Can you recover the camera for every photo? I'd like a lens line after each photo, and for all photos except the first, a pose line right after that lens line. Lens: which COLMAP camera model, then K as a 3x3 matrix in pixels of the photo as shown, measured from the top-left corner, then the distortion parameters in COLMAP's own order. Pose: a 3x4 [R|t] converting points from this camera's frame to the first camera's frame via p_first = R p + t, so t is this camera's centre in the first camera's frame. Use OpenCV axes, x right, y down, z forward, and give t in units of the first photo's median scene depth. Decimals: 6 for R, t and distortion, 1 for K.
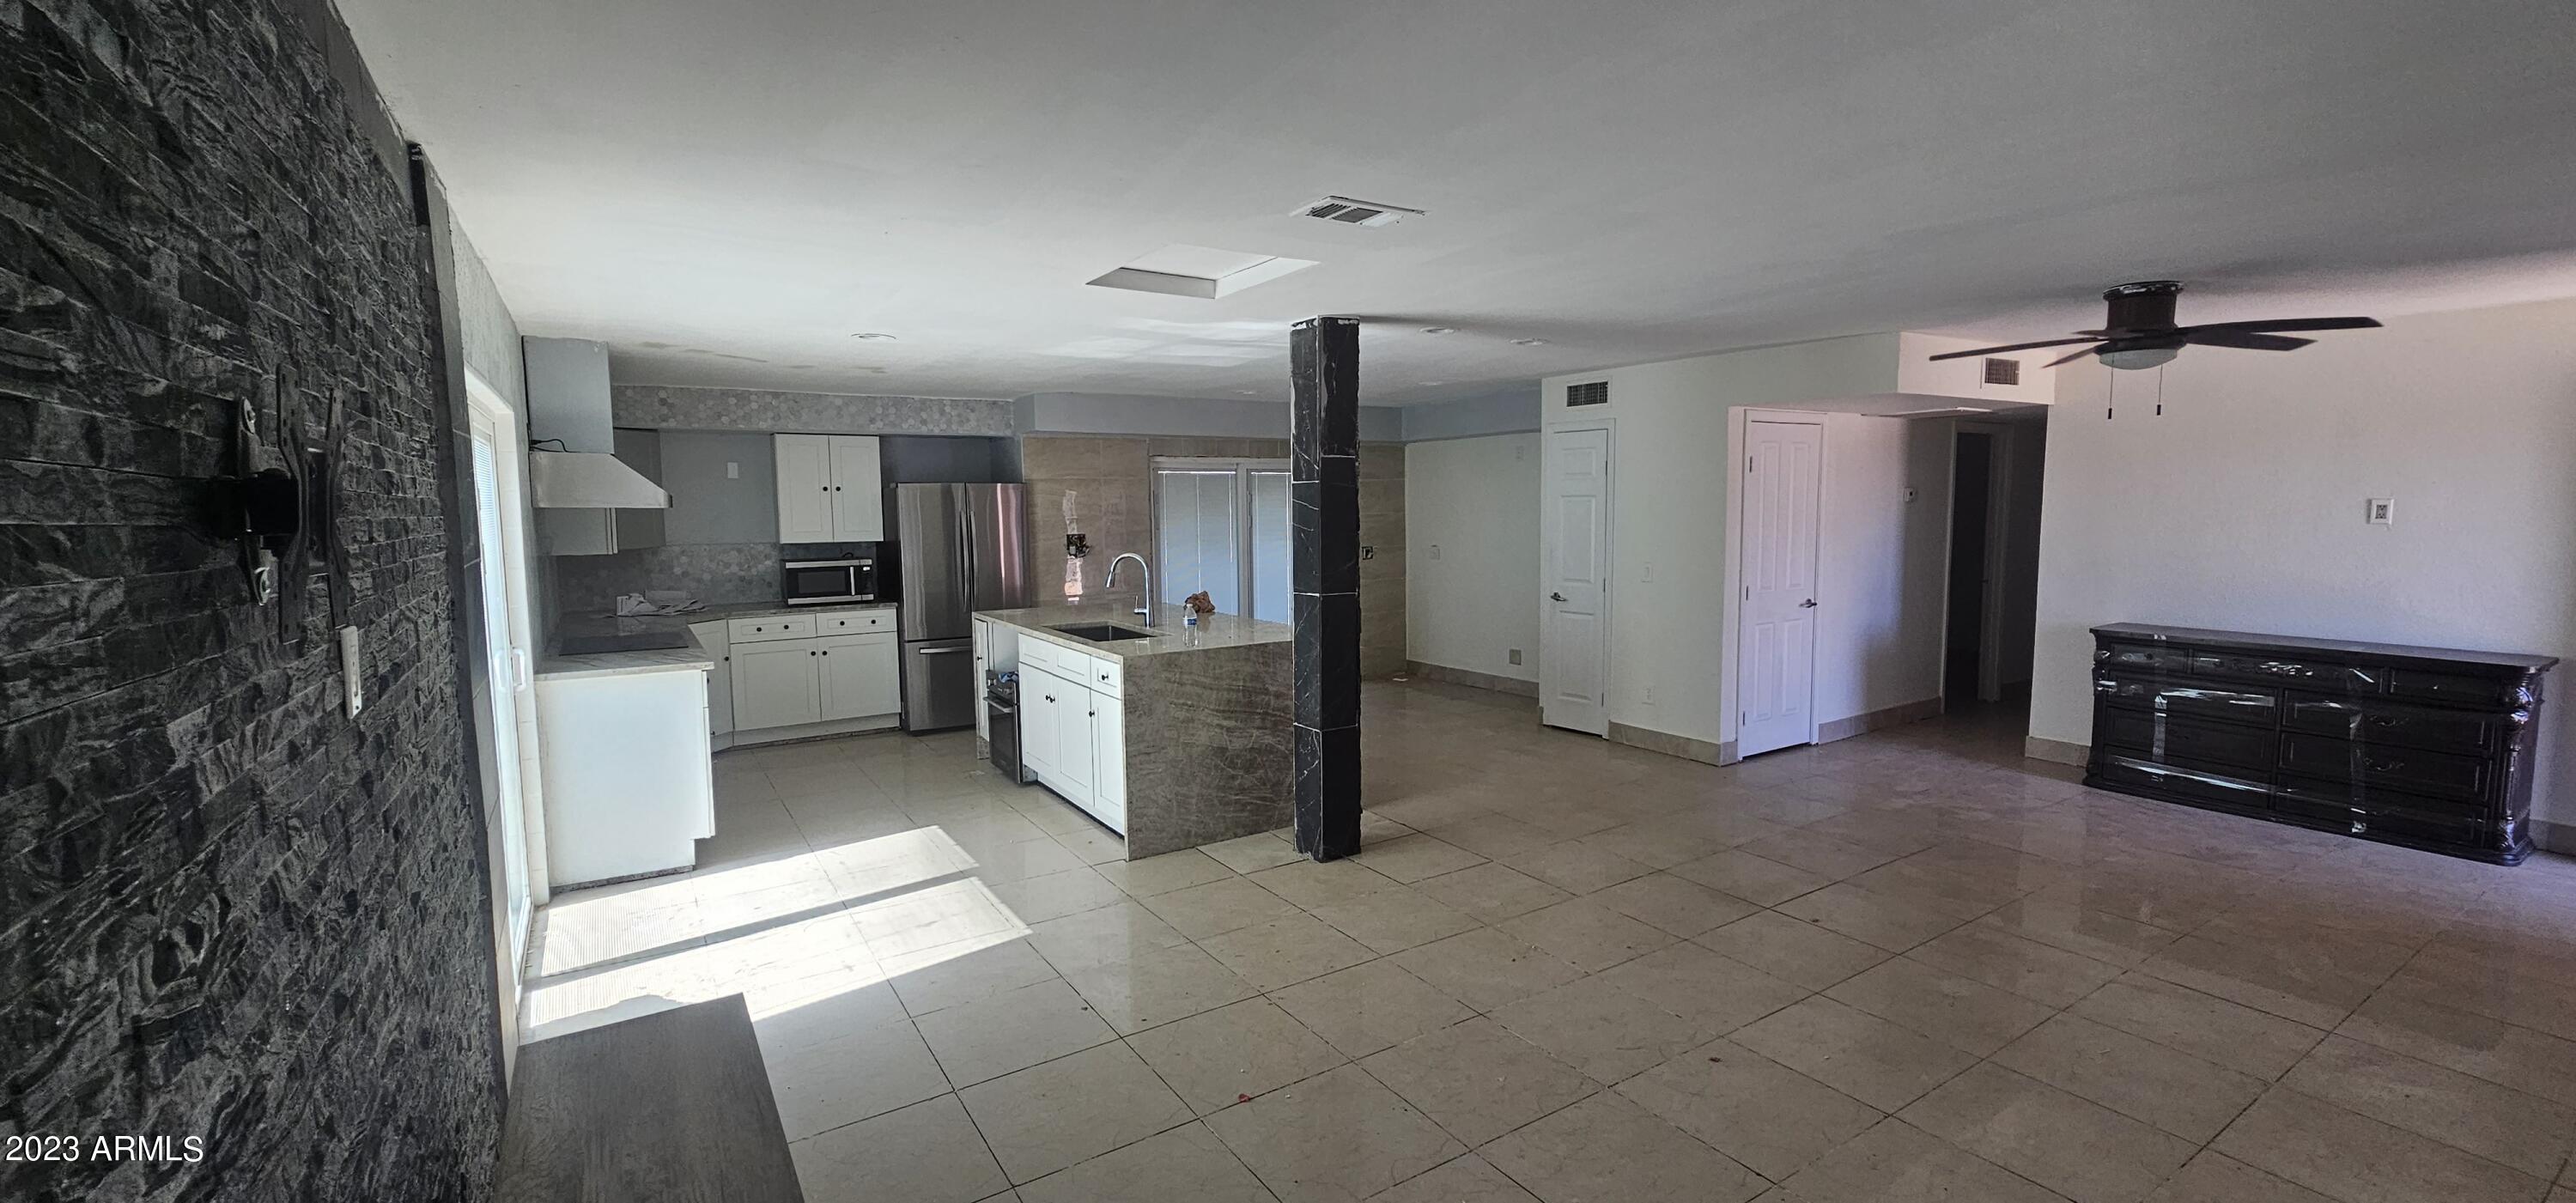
lens RADIAL K [[1050.5, 0, 1277.5], [0, 1050.5, 583.9], [0, 0, 1]] dist [-0.007006, 0.002503]
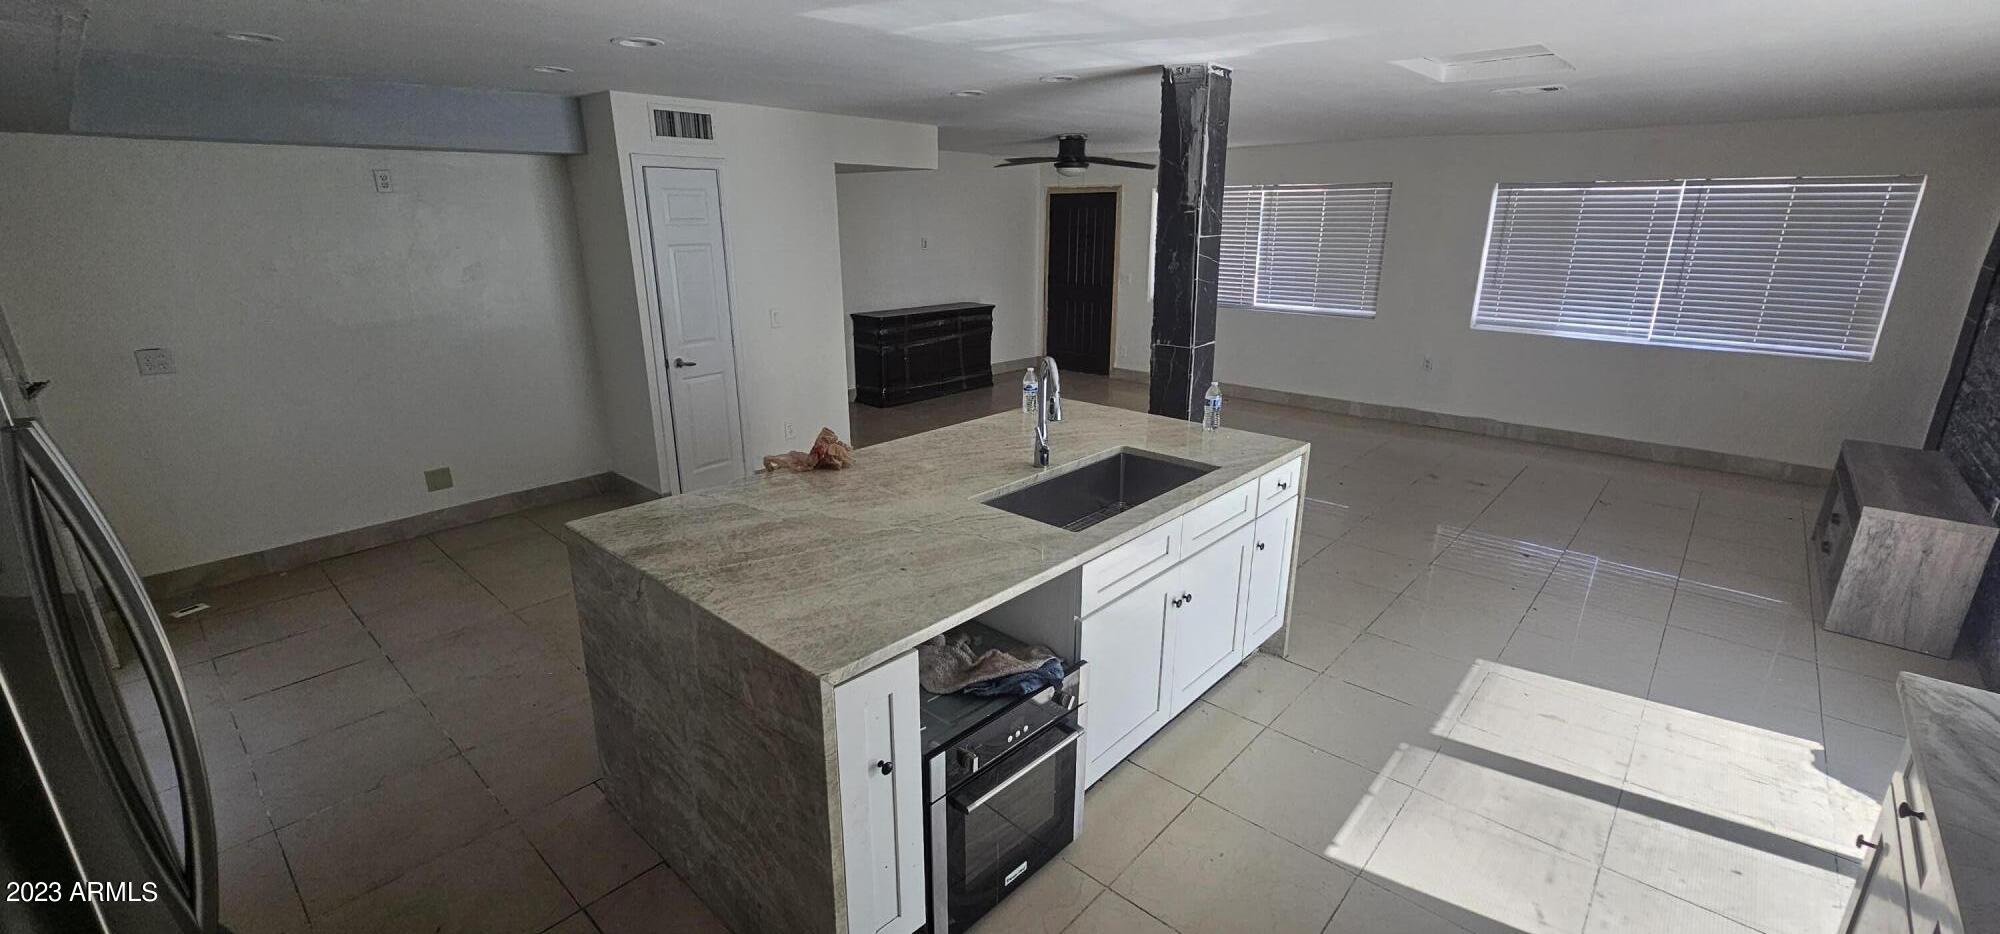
lens RADIAL K [[815.6, 0, 1003.0], [0, 815.6, 466.1], [0, 0, 1]] dist [-0.007006, 0.002503]
pose [[-0.262121, -0.276580, 0.924552, -0.487229], [0.083360, 0.947980, 0.307222, -0.098077], [-0.961428, 0.157600, -0.225429, 0.950603]]
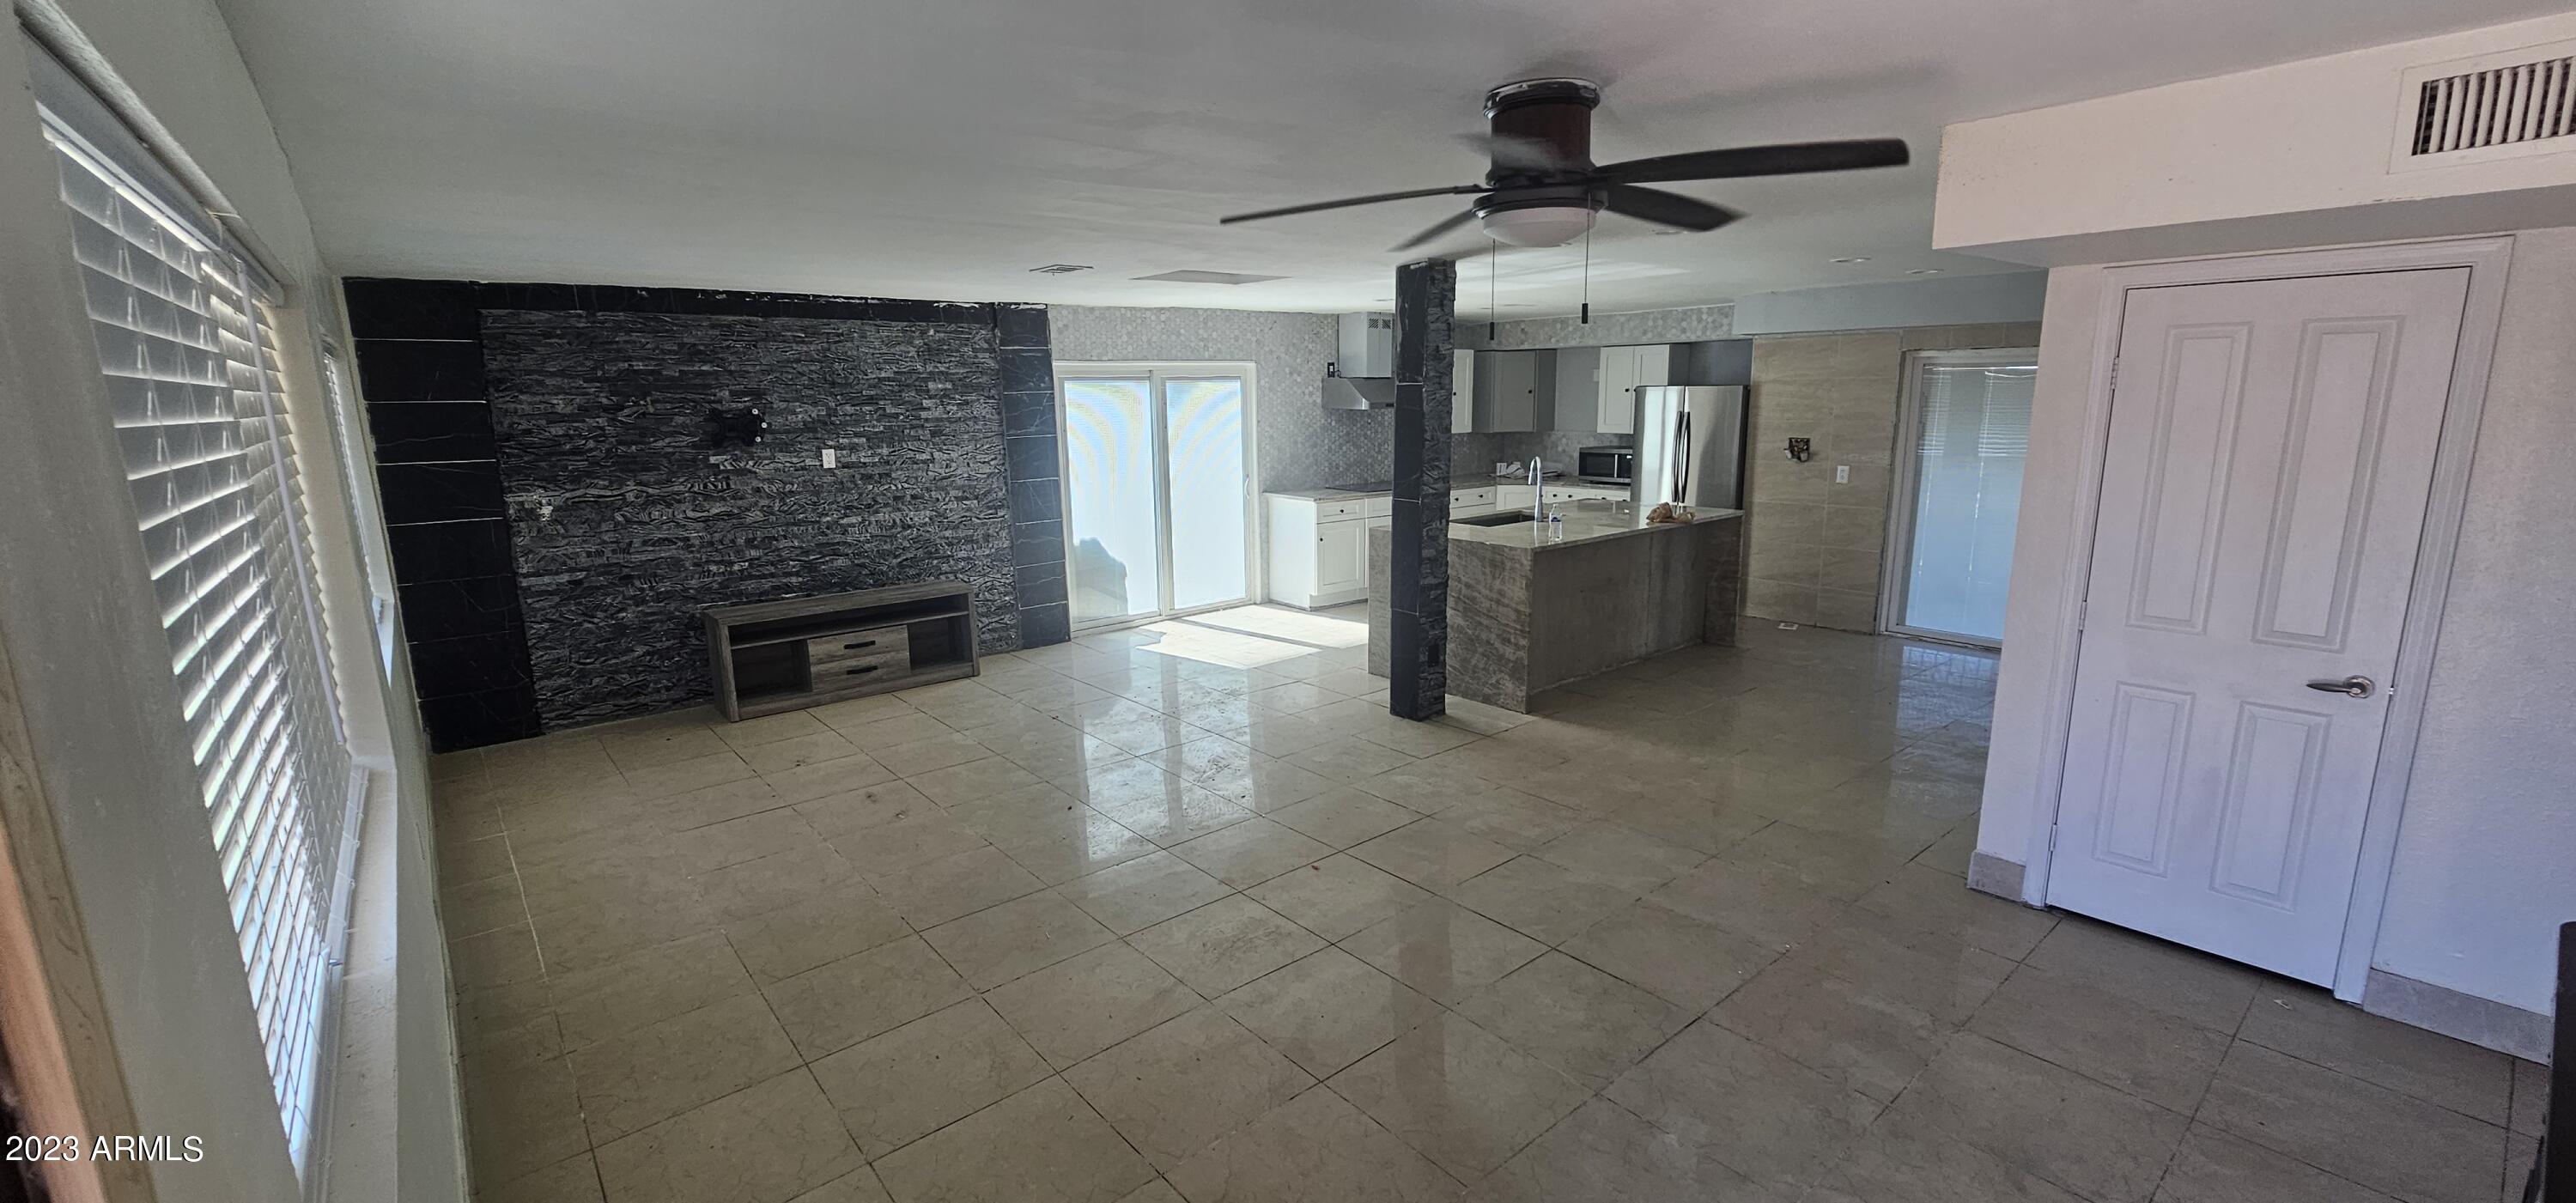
lens RADIAL K [[1050.5, 0, 1292.8], [0, 1050.5, 591.6], [0, 0, 1]] dist [-0.007006, 0.002503]
pose [[0.139112, 0.196364, -0.970613, 0.812547], [-0.069229, 0.979673, 0.188275, -0.068310], [0.987854, 0.041004, 0.149878, 0.468186]]
